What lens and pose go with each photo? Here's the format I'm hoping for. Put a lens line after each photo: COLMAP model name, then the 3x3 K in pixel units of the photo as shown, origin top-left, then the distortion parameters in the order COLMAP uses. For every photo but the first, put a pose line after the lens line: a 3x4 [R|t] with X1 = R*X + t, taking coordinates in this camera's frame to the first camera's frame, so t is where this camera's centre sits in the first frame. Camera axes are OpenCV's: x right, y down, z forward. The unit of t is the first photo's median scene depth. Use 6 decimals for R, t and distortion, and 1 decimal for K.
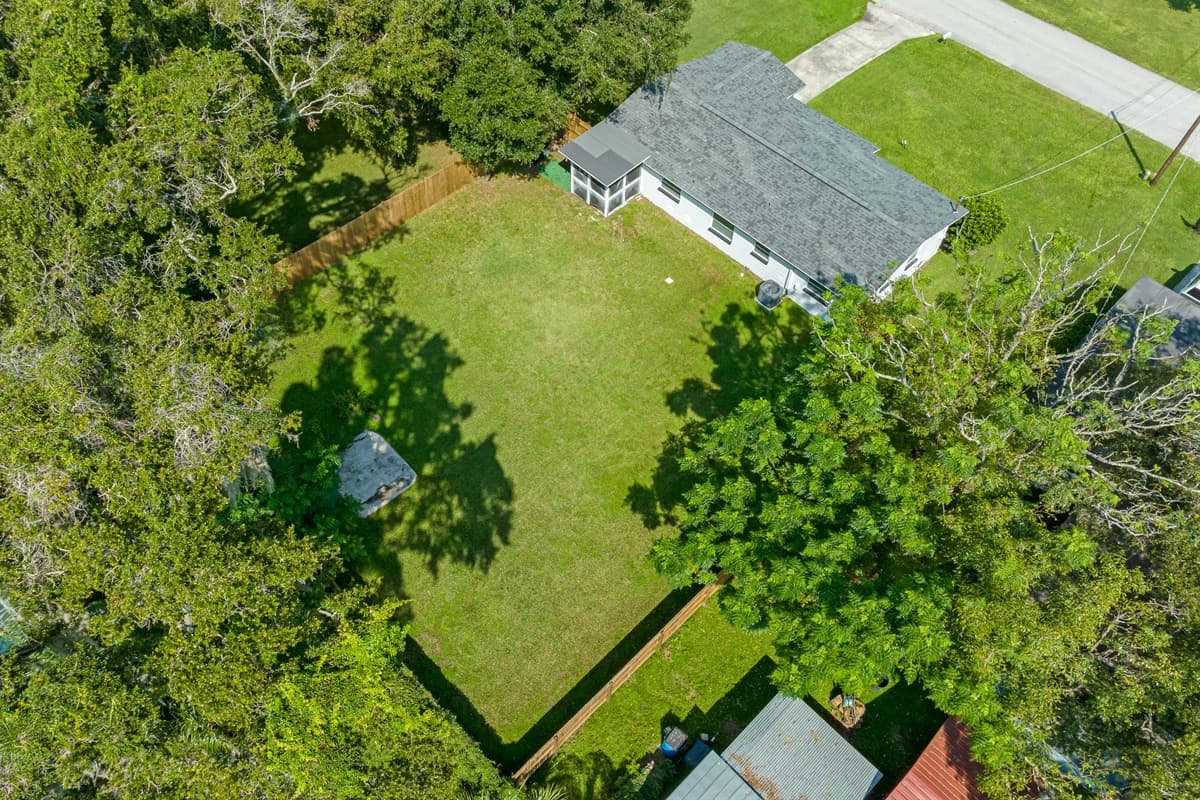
lens RADIAL K [[897.6, 0, 585.0], [0, 897.6, 372.0], [0, 0, 1]] dist [-0.000717, 0.000315]
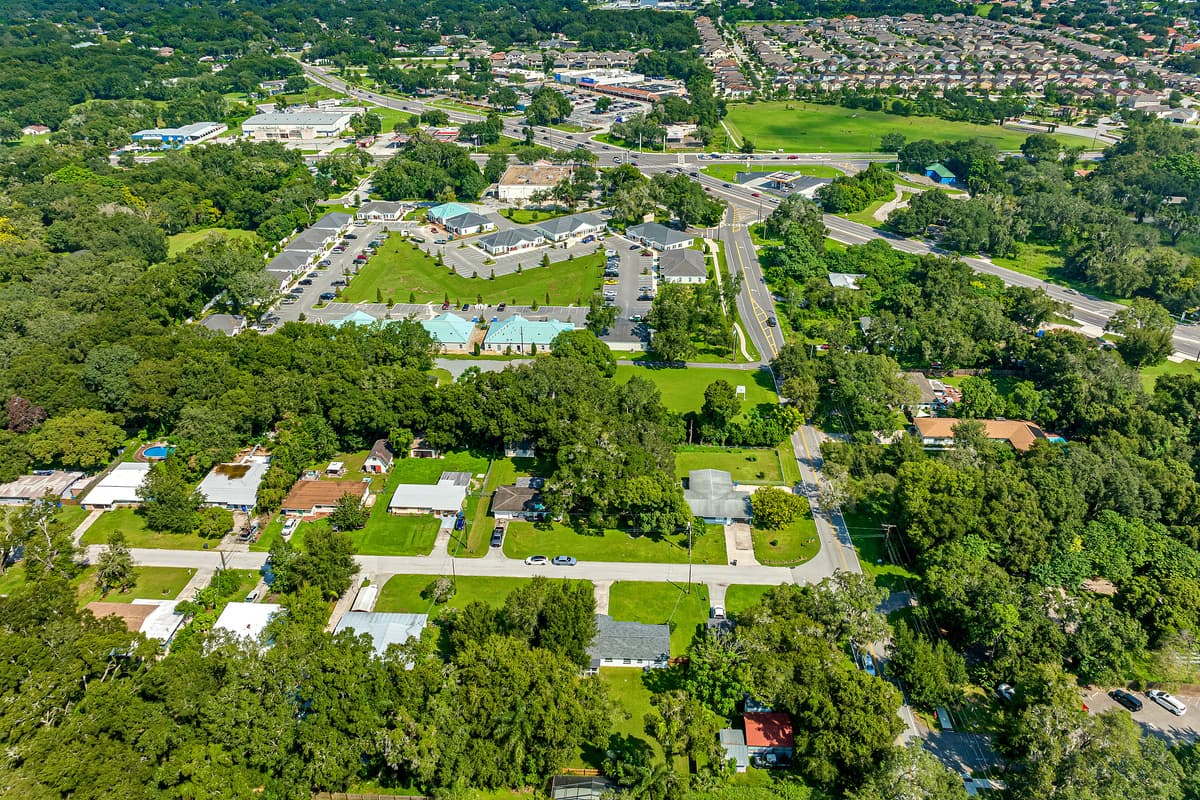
lens RADIAL K [[826.8, 0, 596.8], [0, 826.8, 398.9], [0, 0, 1]] dist [0.002560, -0.005388]
pose [[0.728880, -0.340297, 0.594081, -1.603616], [0.566068, 0.787622, -0.243351, -0.247195], [-0.385099, 0.513663, 0.766713, -2.163230]]
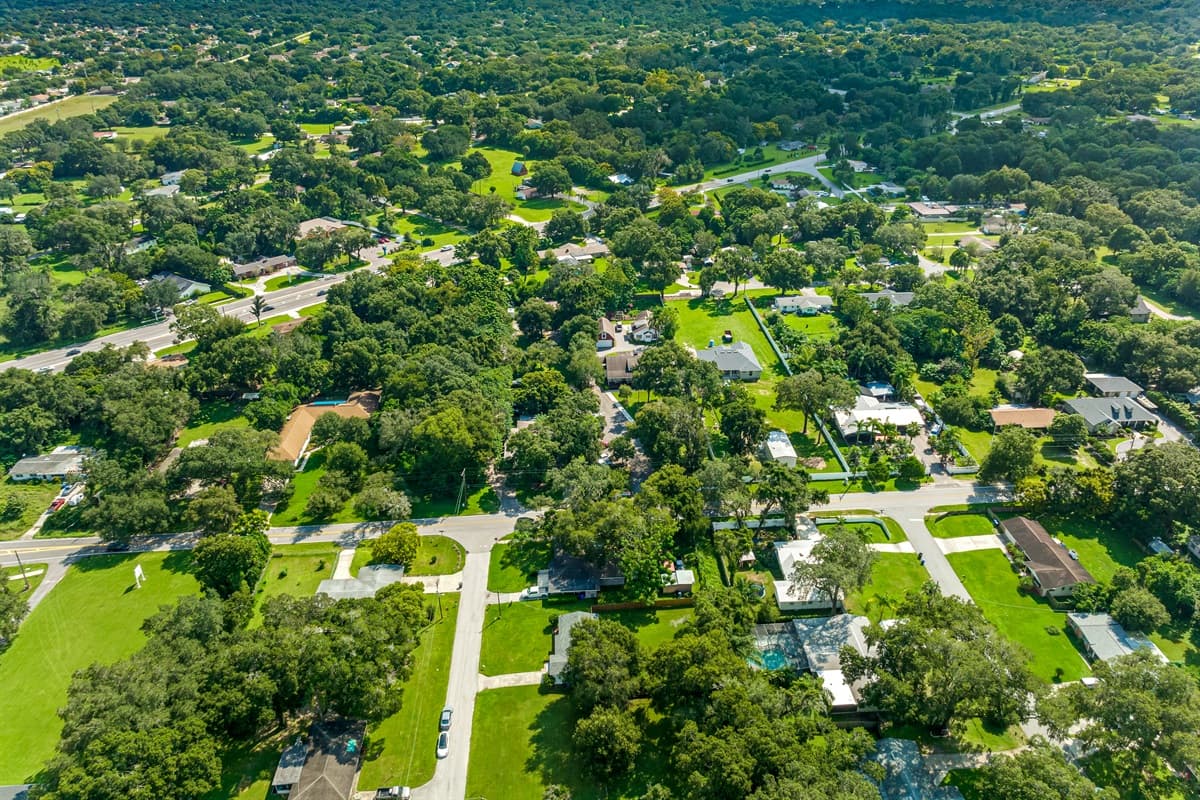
lens RADIAL K [[813.1, 0, 605.2], [0, 813.1, 398.6], [0, 0, 1]] dist [-0.002823, -0.000680]
pose [[-0.761665, -0.304824, 0.571795, -1.668192], [0.539504, 0.190426, 0.820167, -3.422866], [-0.358891, 0.933178, 0.019413, -0.180580]]
